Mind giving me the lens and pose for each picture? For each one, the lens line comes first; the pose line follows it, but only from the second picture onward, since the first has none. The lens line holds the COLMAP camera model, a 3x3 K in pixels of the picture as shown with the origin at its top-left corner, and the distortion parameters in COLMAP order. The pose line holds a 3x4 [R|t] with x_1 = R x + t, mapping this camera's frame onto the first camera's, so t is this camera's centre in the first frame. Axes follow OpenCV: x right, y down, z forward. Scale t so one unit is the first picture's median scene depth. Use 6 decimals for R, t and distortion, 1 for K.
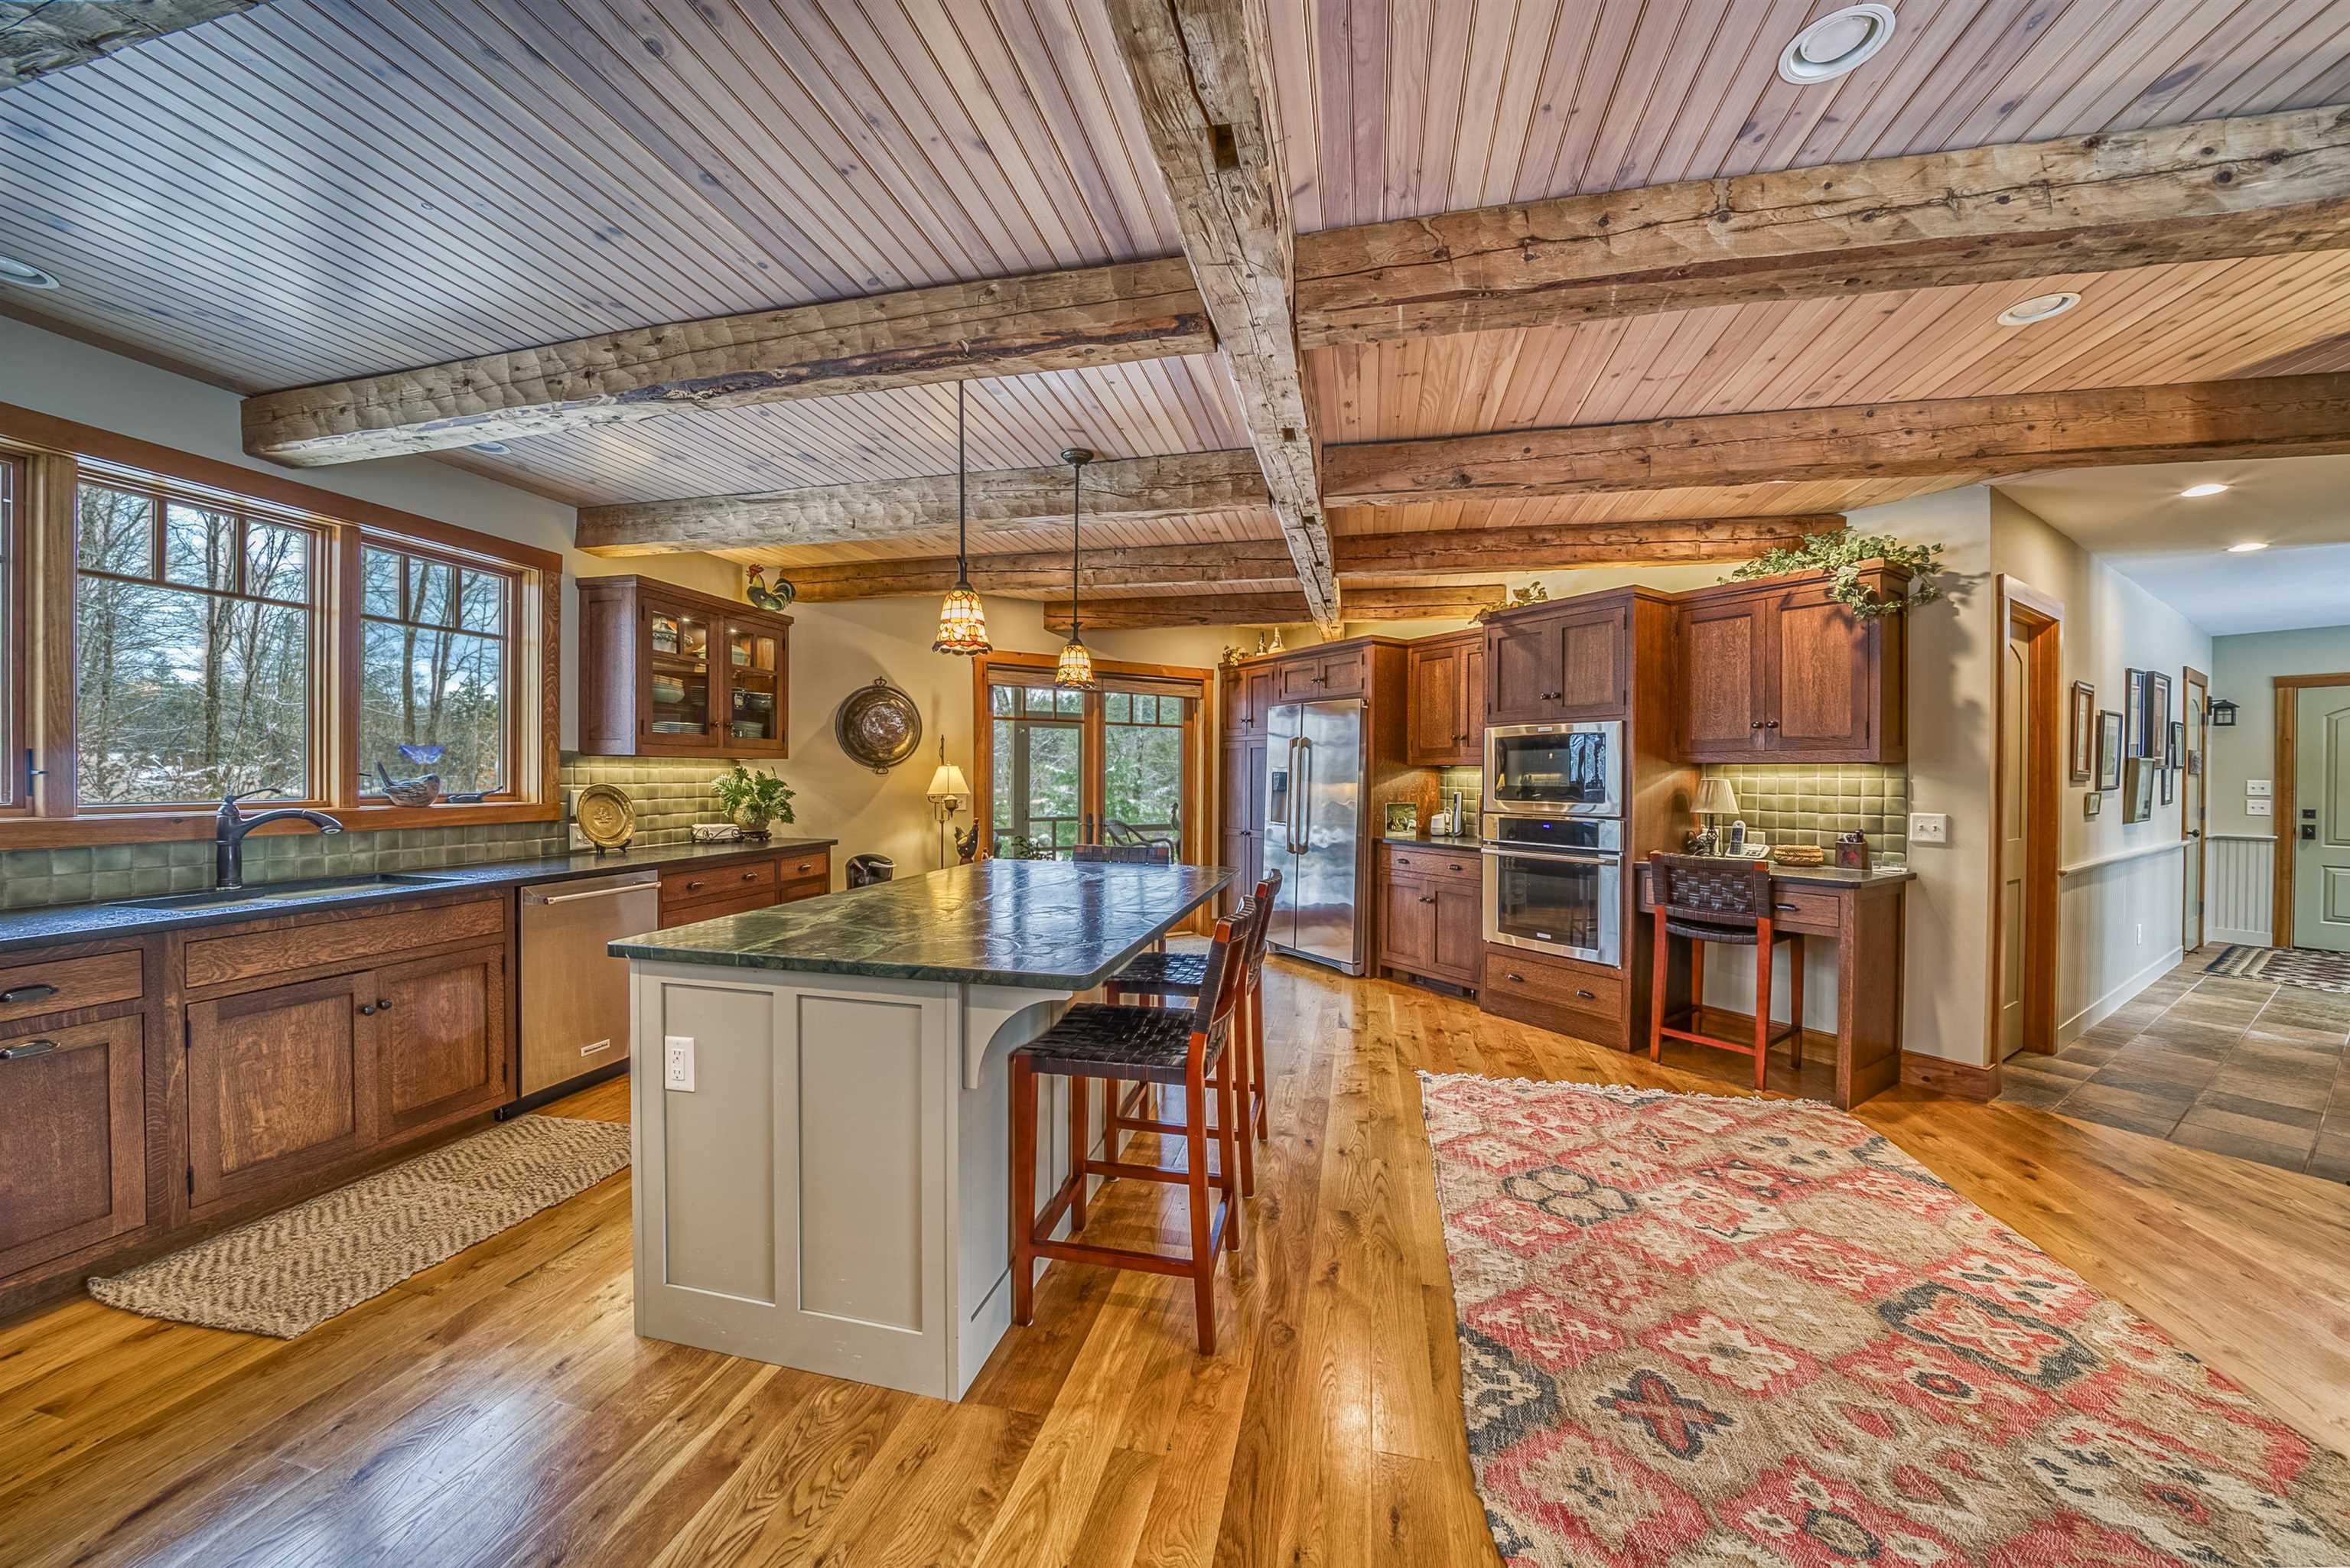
lens RADIAL K [[824.1, 0, 1180.6], [0, 824.1, 785.0], [0, 0, 1]] dist [-0.024880, 0.002578]
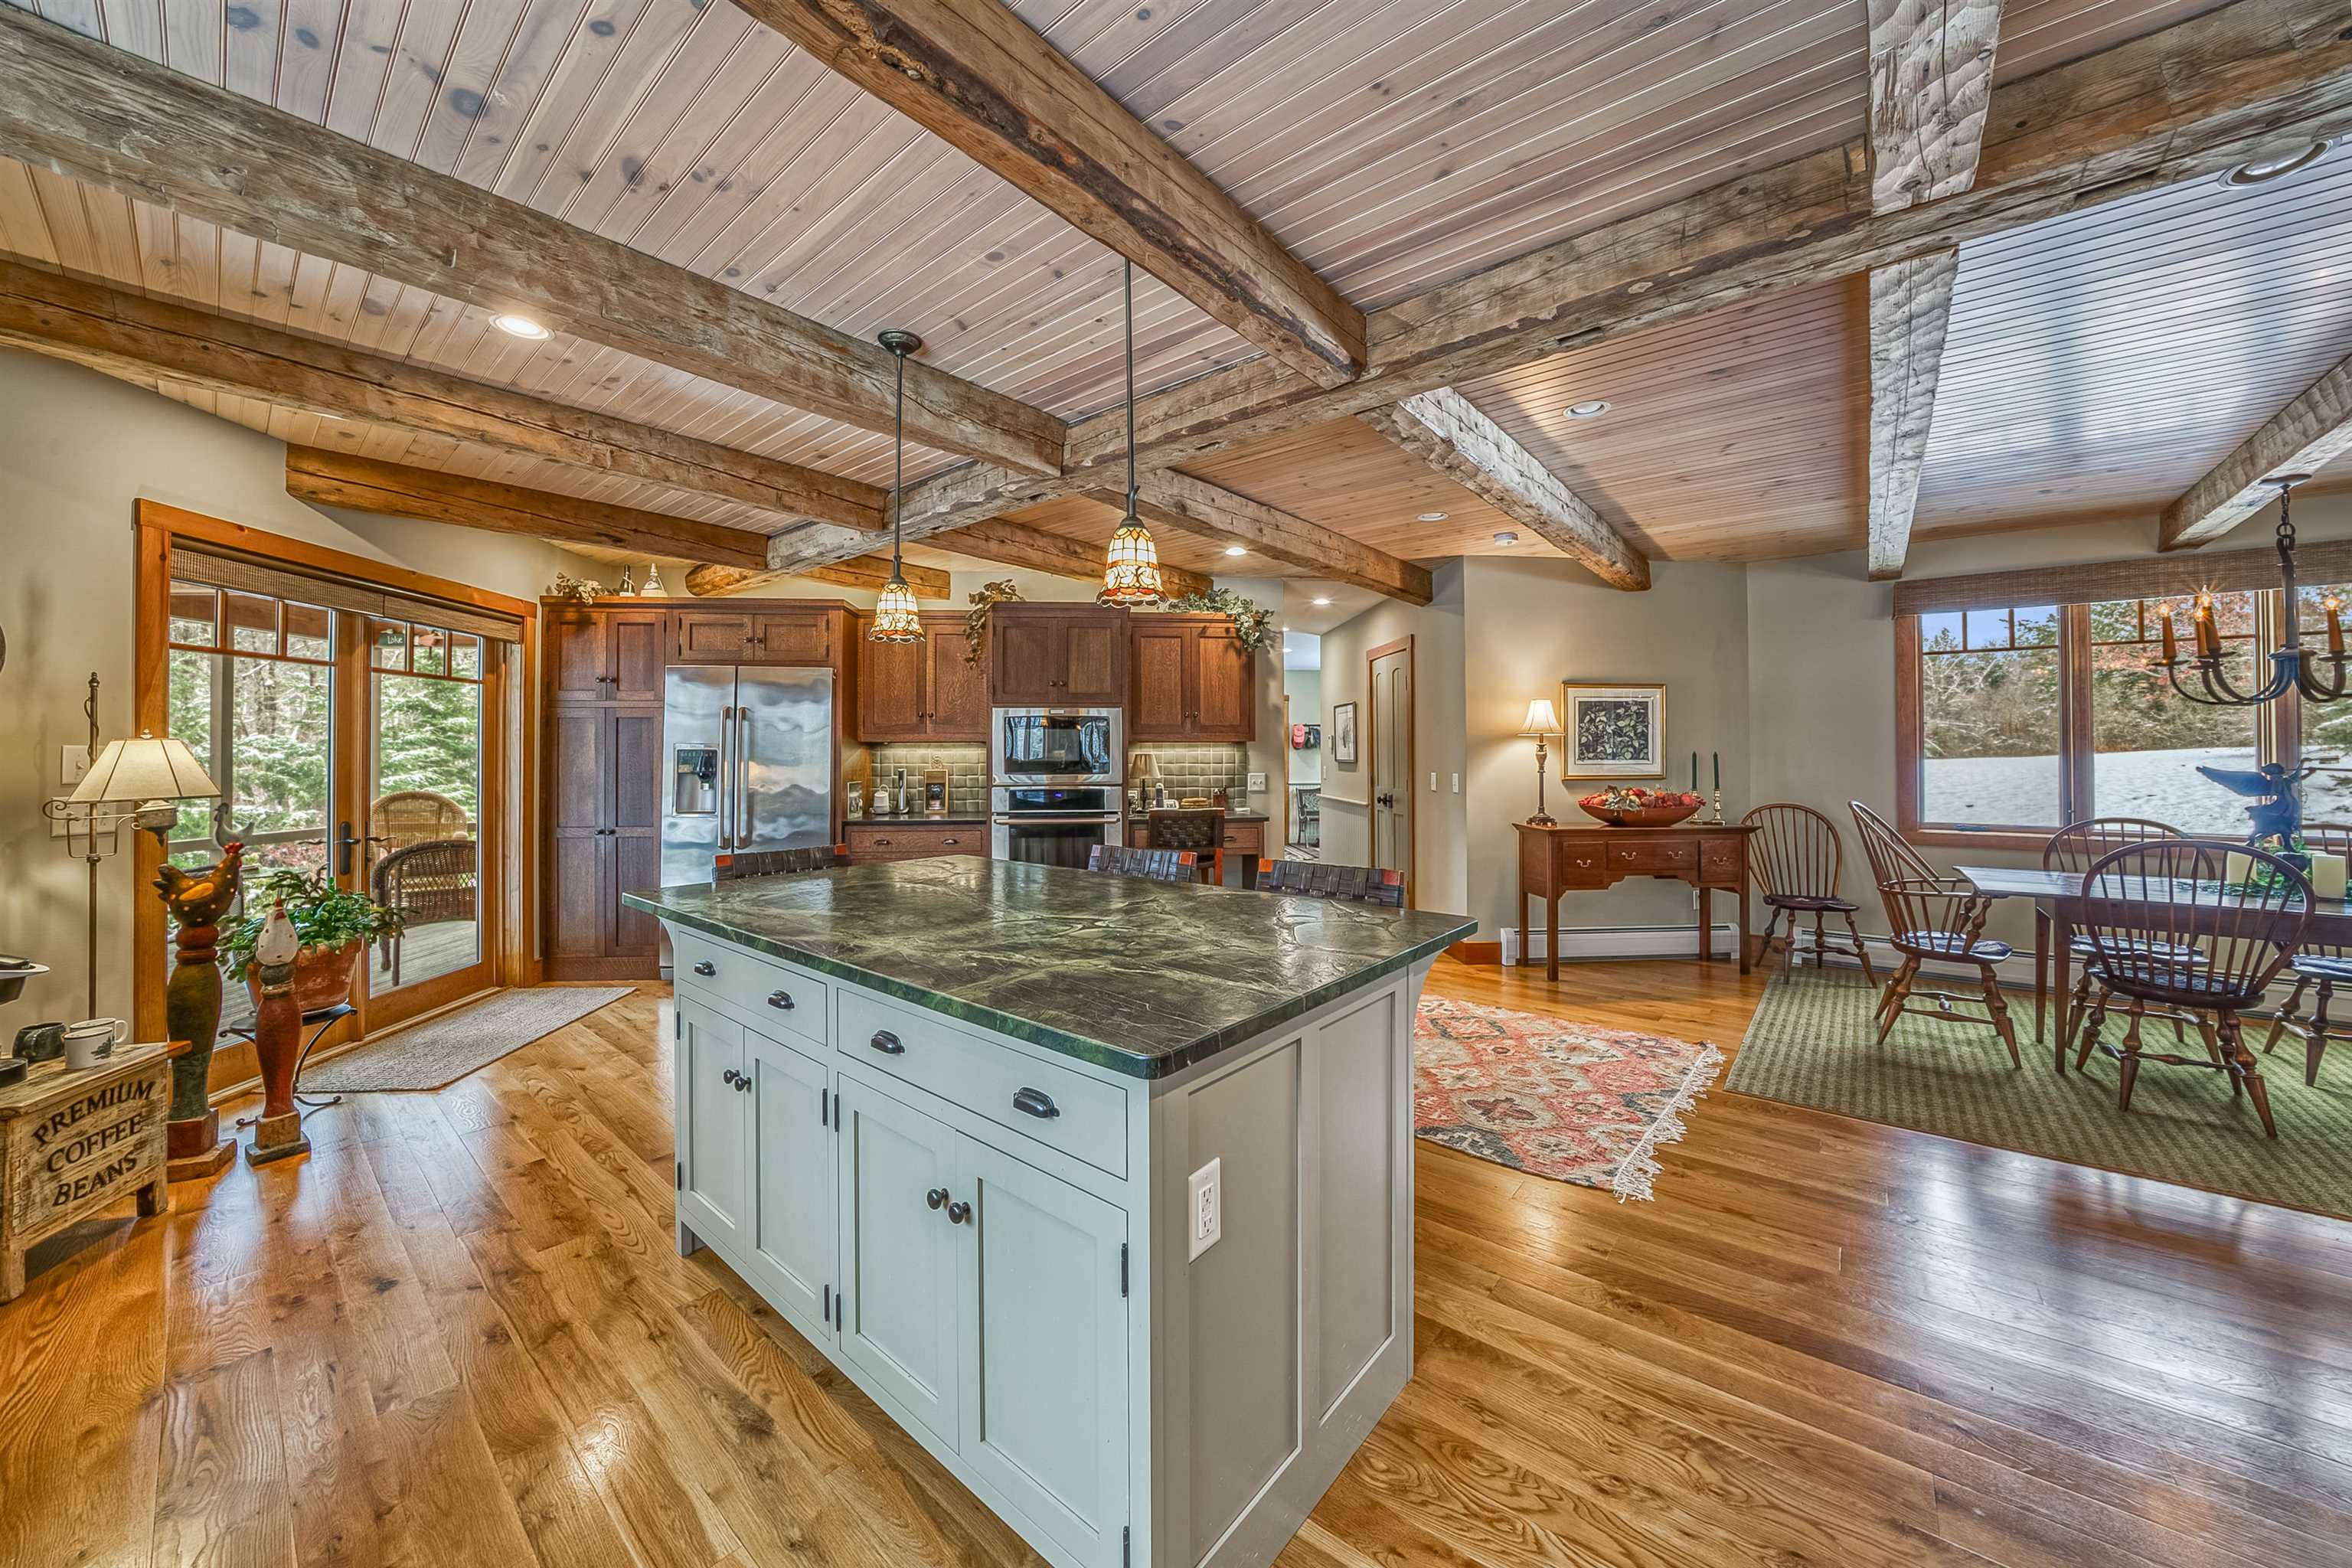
lens RADIAL K [[824.9, 0, 1179.9], [0, 824.9, 746.9], [0, 0, 1]] dist [-0.024880, 0.002578]
pose [[0.455578, -0.000496, 0.890196, -0.627255], [0.016396, 0.999835, -0.007834, -0.007271], [-0.890045, 0.018164, 0.455511, 0.378398]]
